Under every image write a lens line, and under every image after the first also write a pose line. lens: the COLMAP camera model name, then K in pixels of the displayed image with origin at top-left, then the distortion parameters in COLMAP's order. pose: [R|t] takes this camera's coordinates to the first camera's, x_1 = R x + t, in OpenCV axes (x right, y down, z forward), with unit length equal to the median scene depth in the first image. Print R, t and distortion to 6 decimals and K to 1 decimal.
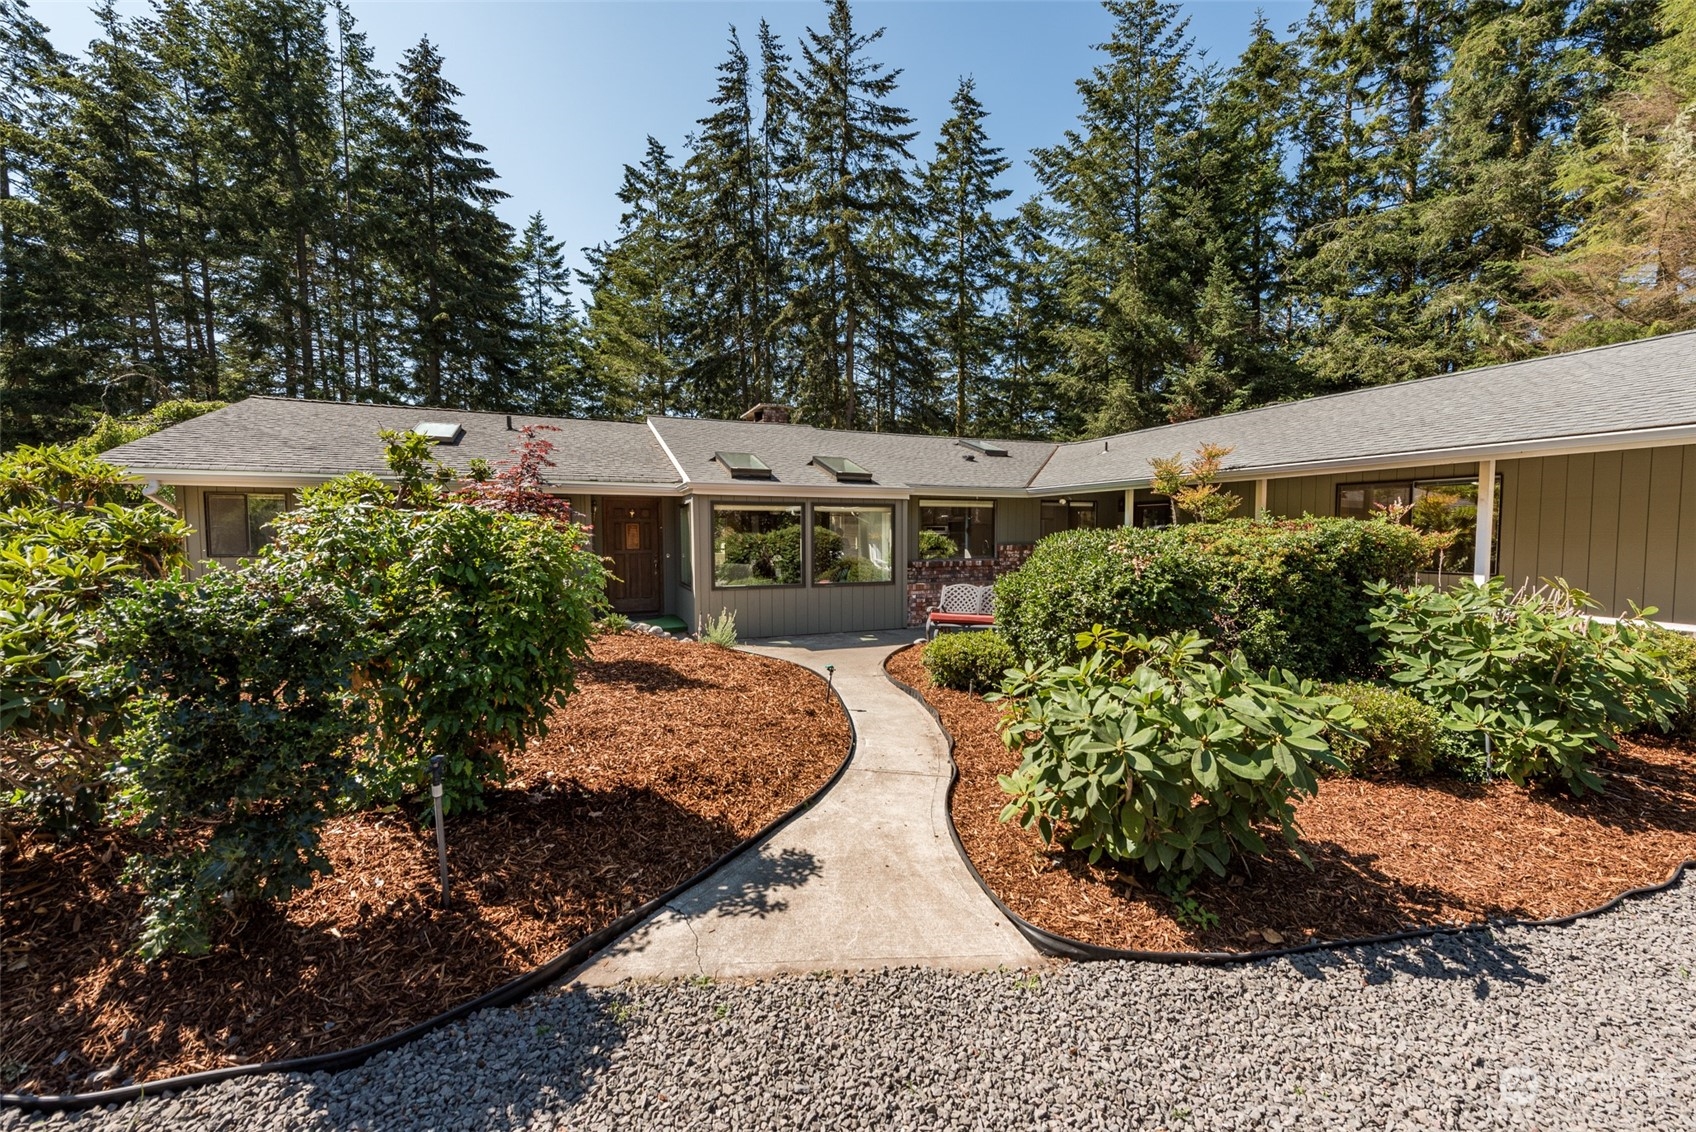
lens RADIAL K [[671.4, 0, 848.0], [0, 671.4, 566.0], [0, 0, 1]] dist [-0.001075, -0.000333]
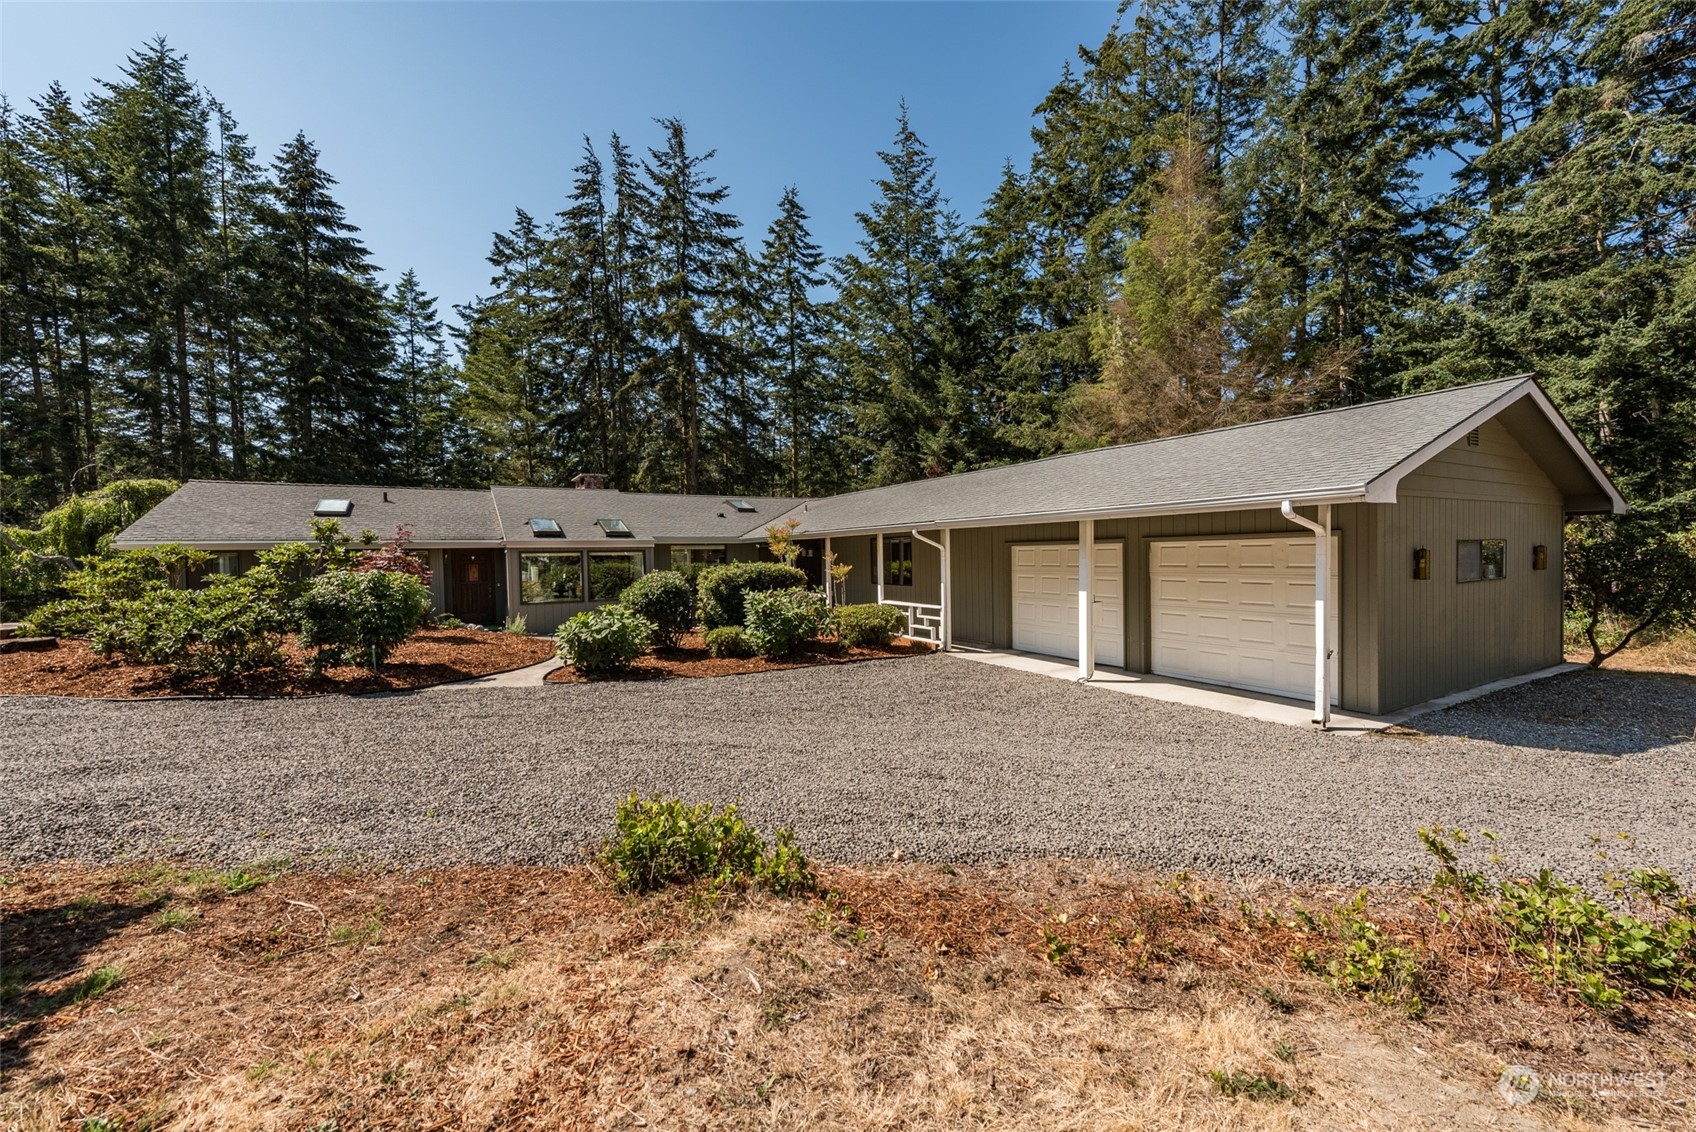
lens RADIAL K [[671.4, 0, 848.0], [0, 671.4, 566.0], [0, 0, 1]] dist [-0.001075, -0.000333]
pose [[0.989519, -0.018404, 0.143225, 0.104034], [0.023525, 0.999140, -0.034147, 0.004219], [-0.142473, 0.037158, 0.989101, -0.217082]]
